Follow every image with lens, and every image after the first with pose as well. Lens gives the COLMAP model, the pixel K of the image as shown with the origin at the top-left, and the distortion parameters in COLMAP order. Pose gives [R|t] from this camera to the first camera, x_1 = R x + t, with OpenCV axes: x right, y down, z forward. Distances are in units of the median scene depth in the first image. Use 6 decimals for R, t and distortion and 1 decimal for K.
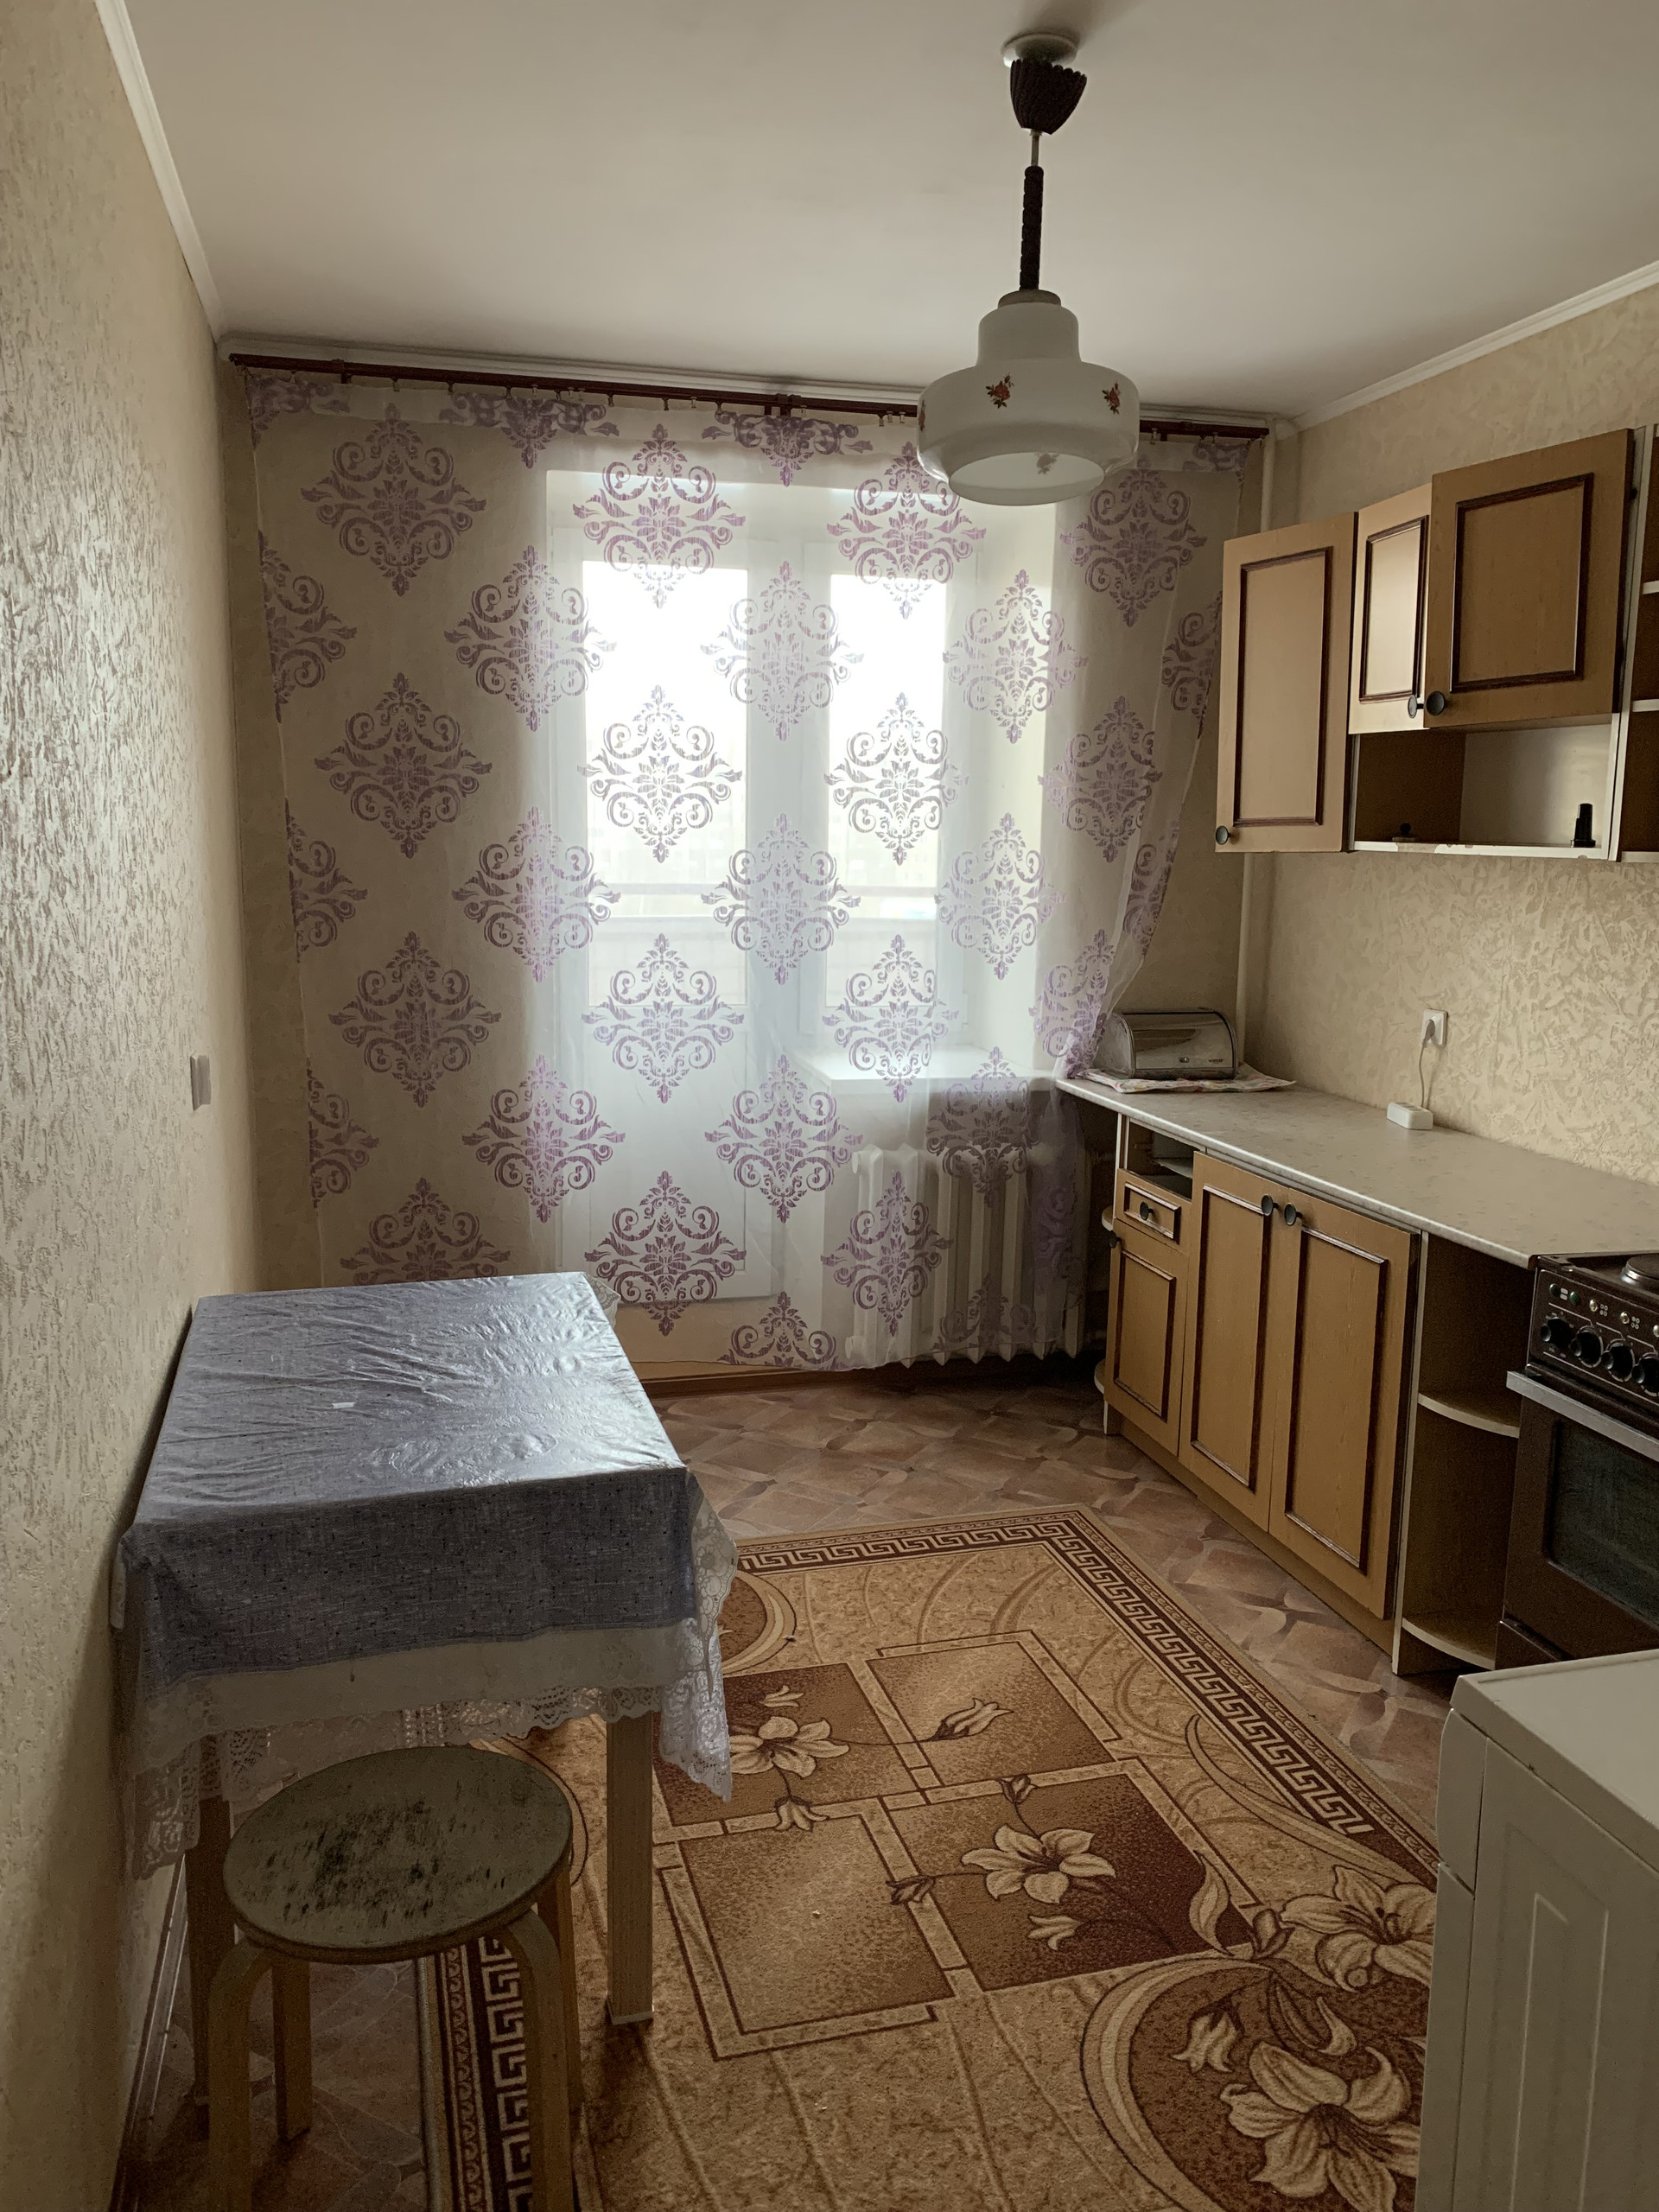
lens RADIAL K [[1702.4, 0, 829.5], [0, 1702.4, 1101.8], [0, 0, 1]] dist [0.002215, -0.000612]
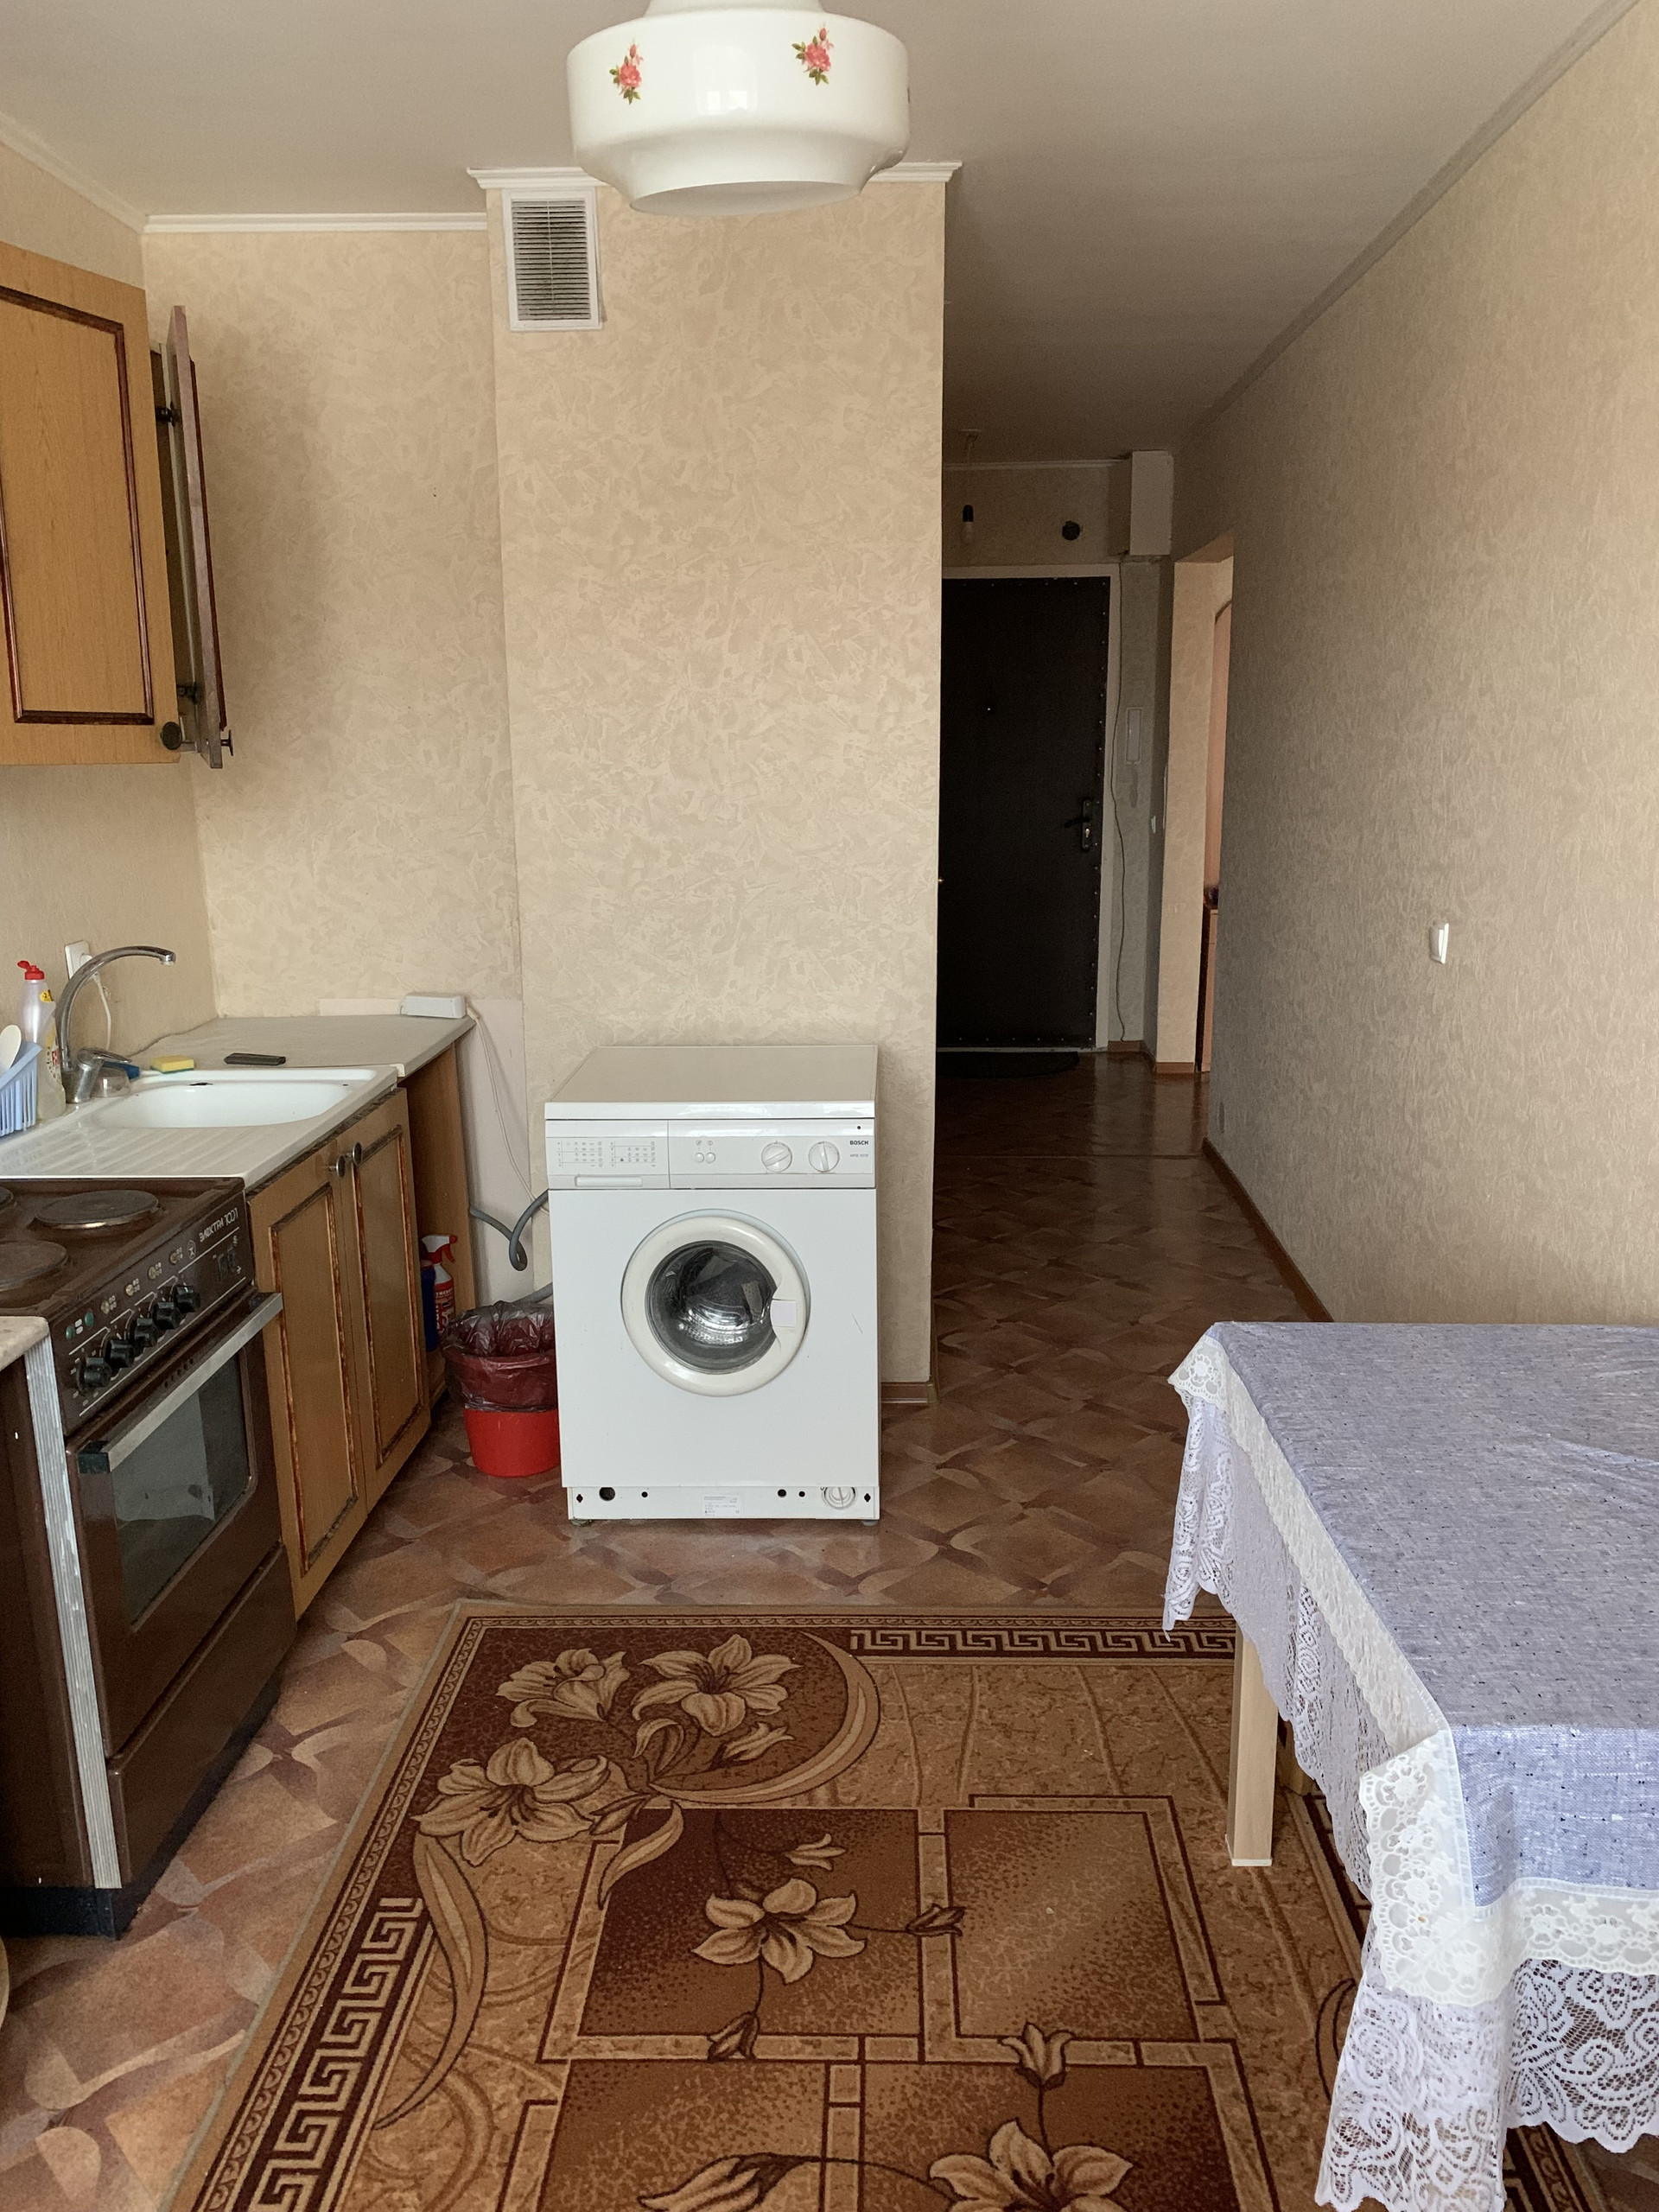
lens RADIAL K [[1702.4, 0, 833.2], [0, 1702.4, 1107.1], [0, 0, 1]] dist [0.002215, -0.000612]
pose [[-0.954401, -0.074941, 0.288968, -0.128259], [0.039143, 0.928206, 0.370002, -0.276285], [-0.295950, 0.364441, -0.882948, 1.662121]]
